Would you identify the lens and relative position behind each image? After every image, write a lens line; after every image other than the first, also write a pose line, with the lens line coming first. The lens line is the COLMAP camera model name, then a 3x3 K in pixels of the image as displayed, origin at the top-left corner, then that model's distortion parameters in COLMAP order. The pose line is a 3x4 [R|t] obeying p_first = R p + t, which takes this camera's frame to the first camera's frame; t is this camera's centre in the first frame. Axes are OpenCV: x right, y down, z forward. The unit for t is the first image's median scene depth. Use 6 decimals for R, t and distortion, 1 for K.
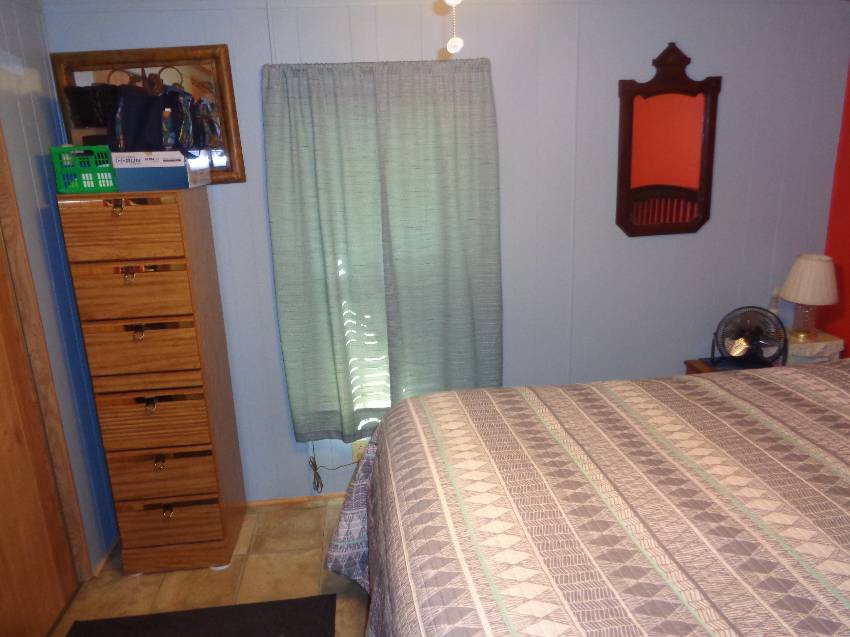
lens RADIAL K [[633.7, 0, 425.0], [0, 633.7, 318.5], [0, 0, 1]] dist [-0.004710, 0.001765]
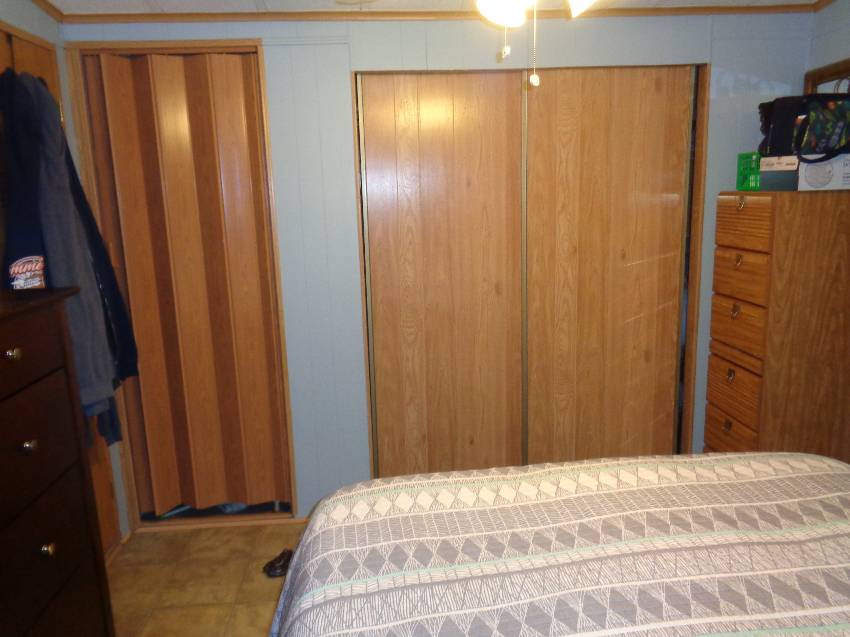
lens RADIAL K [[630.7, 0, 426.7], [0, 630.7, 309.8], [0, 0, 1]] dist [0.000112, -0.001174]
pose [[-0.019811, 0.222230, -0.974793, 0.717801], [-0.232670, 0.947191, 0.220666, -0.108487], [0.972354, 0.231177, 0.032941, 0.421189]]
